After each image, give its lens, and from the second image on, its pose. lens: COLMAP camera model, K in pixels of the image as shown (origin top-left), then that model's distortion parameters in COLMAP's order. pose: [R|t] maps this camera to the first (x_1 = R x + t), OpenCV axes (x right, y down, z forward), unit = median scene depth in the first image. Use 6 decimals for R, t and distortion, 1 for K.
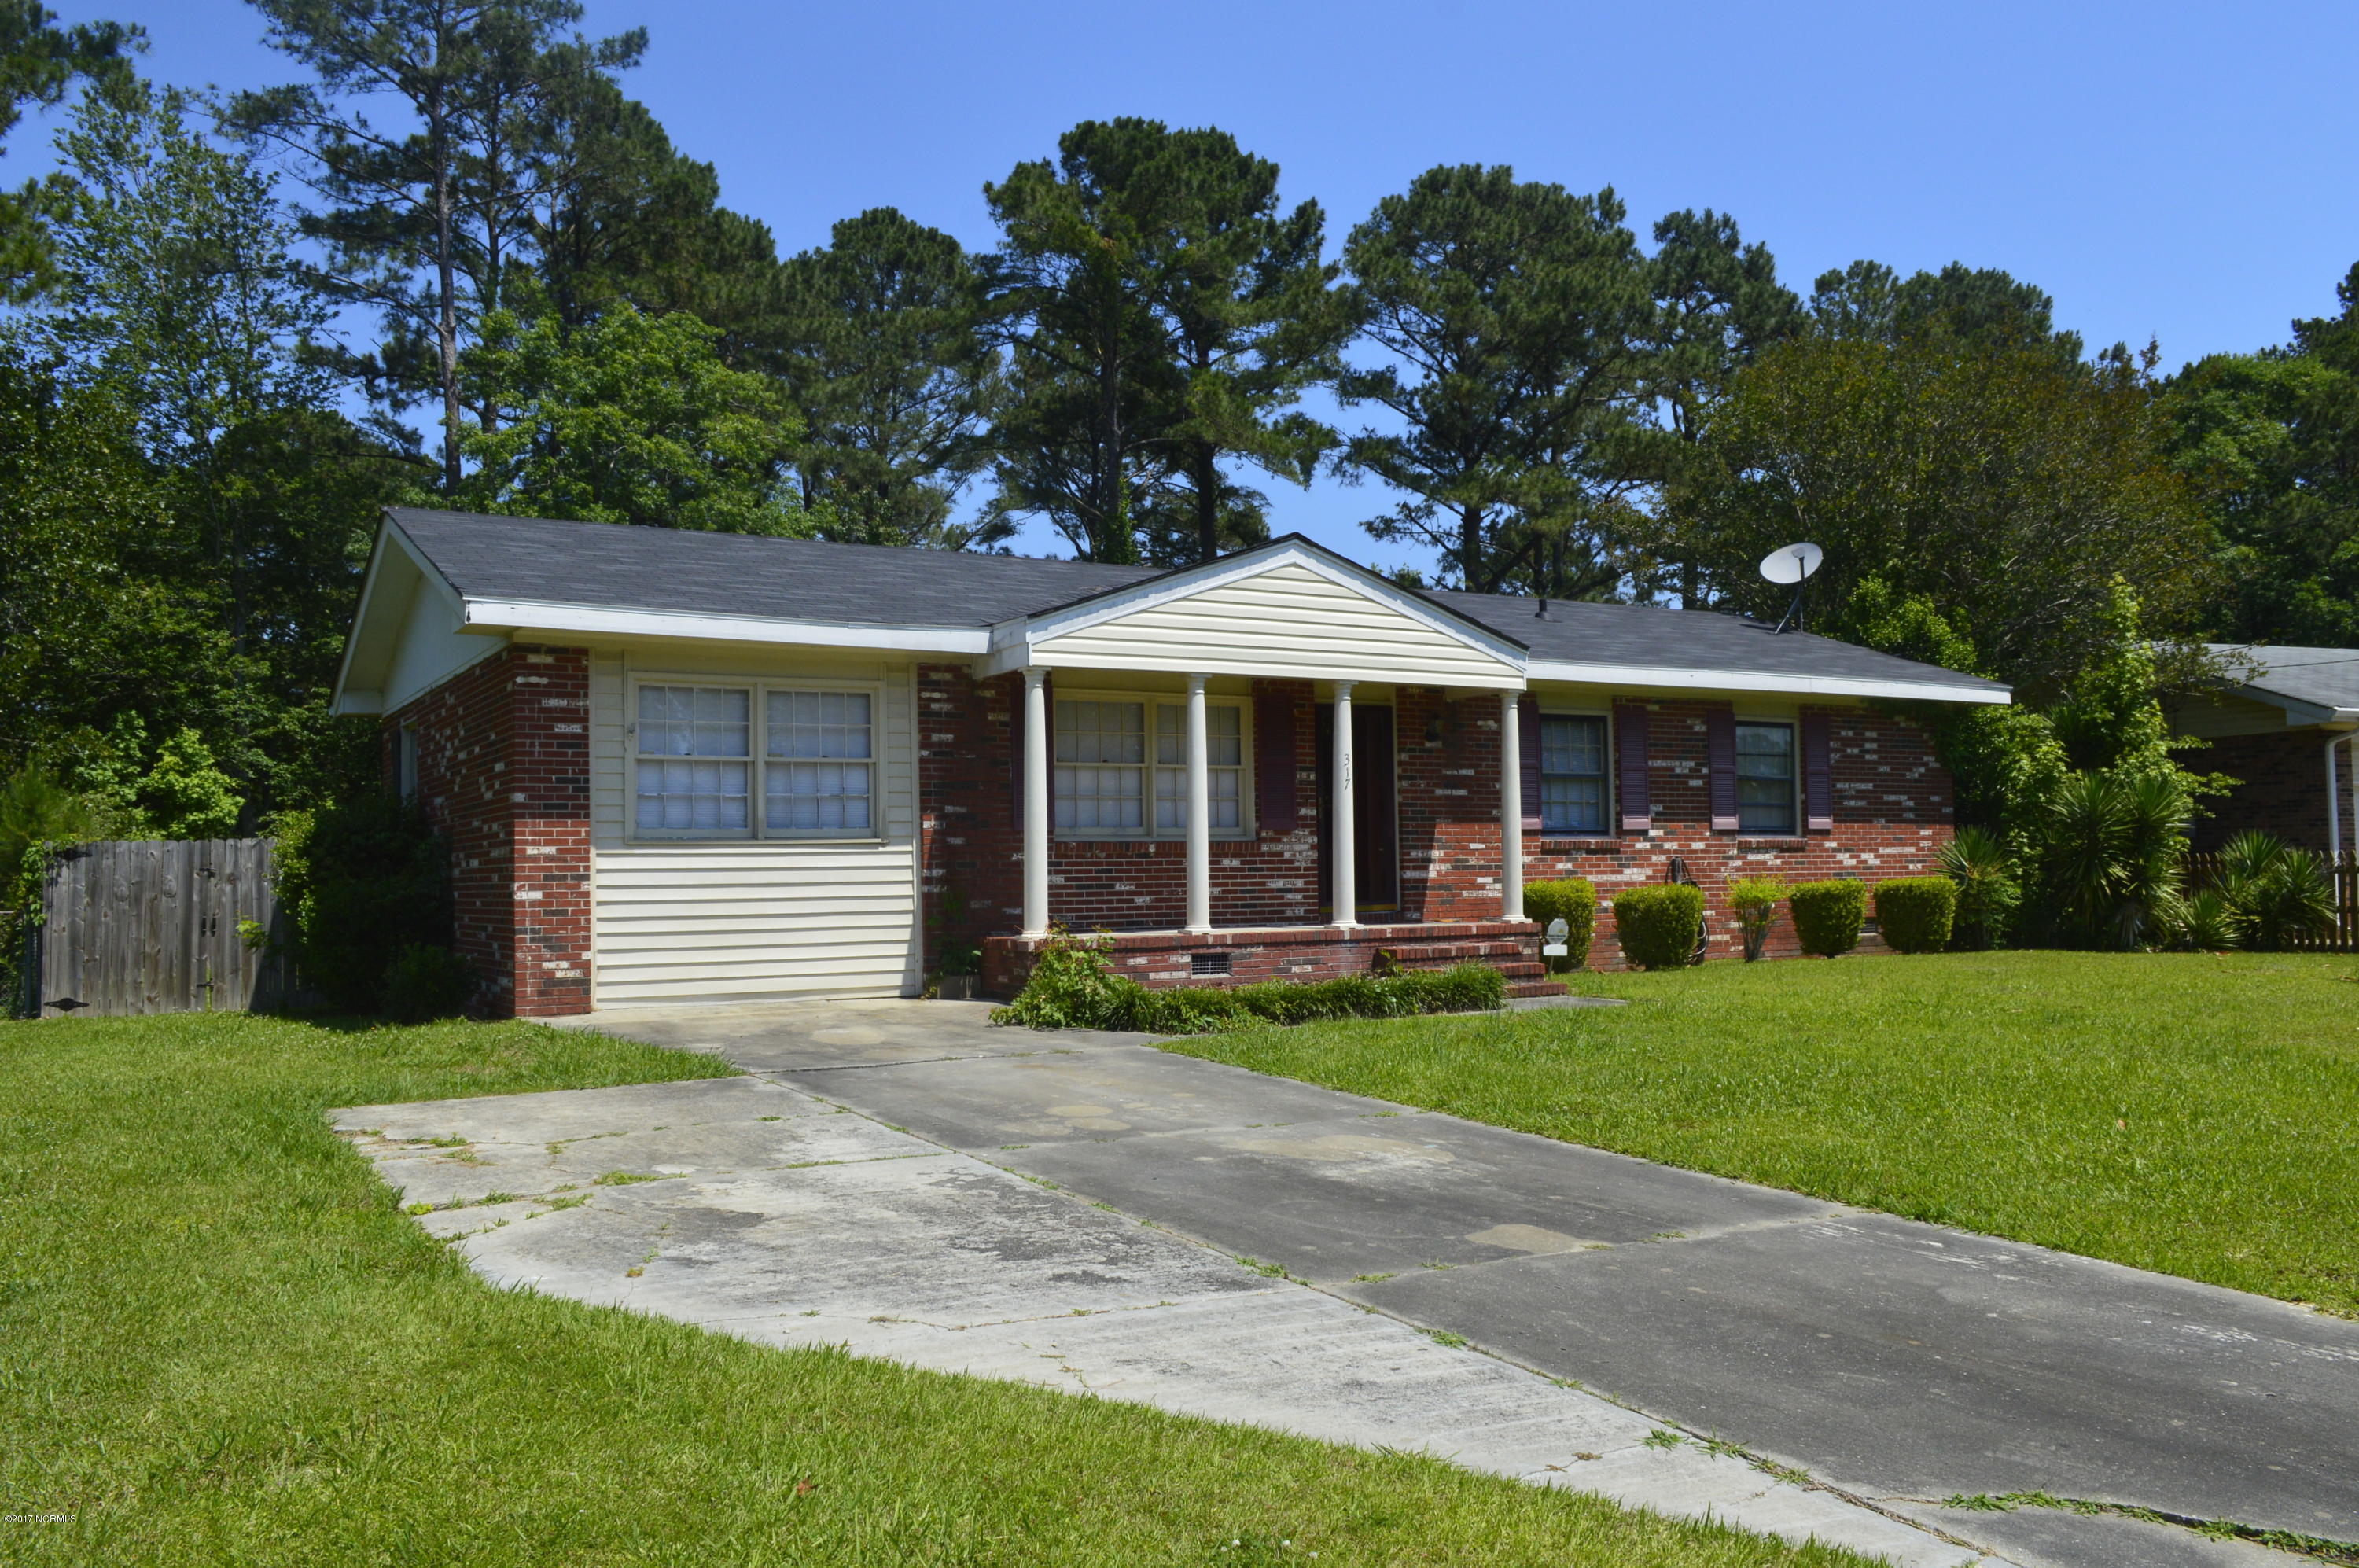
lens RADIAL K [[1856.8, 0, 1179.5], [0, 1856.8, 786.9], [0, 0, 1]] dist [-0.014928, 0.003230]
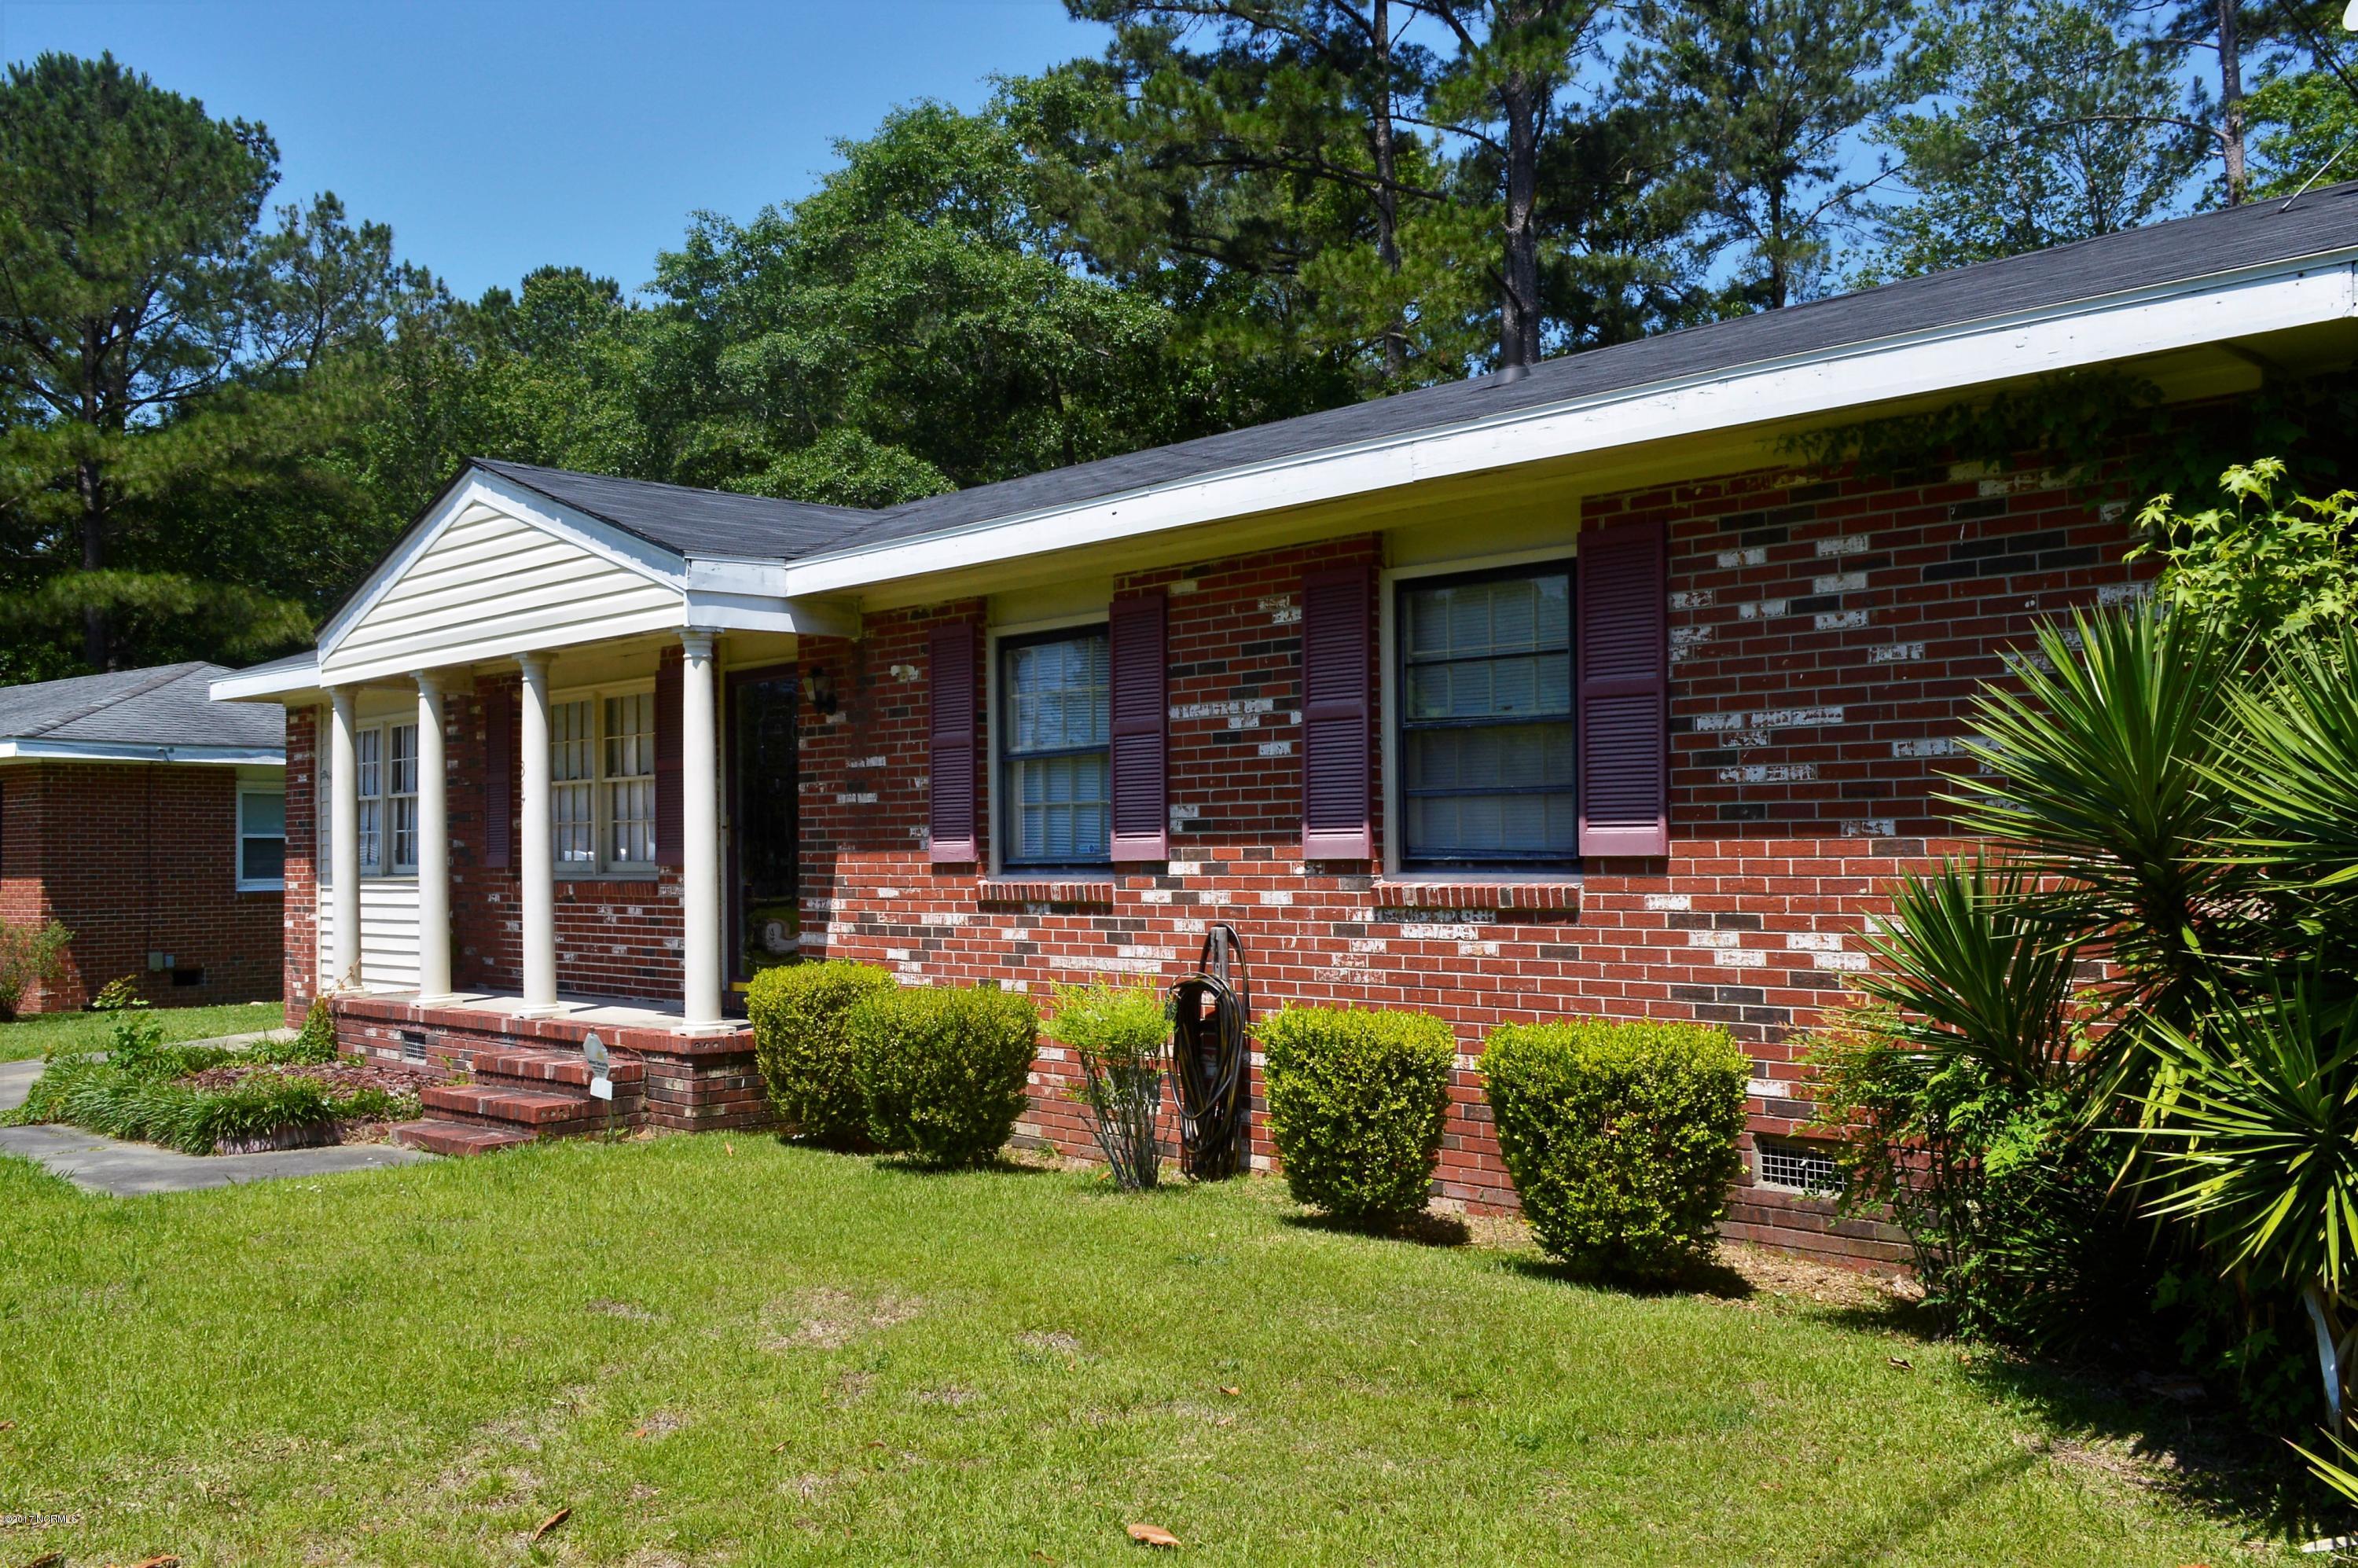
lens RADIAL K [[1856.0, 0, 1178.8], [0, 1856.0, 781.8], [0, 0, 1]] dist [-0.014928, 0.003230]
pose [[0.303782, -0.014860, -0.952626, 0.684804], [0.071871, 0.997387, 0.007361, 0.000510], [0.950027, -0.070702, 0.304056, 0.867318]]
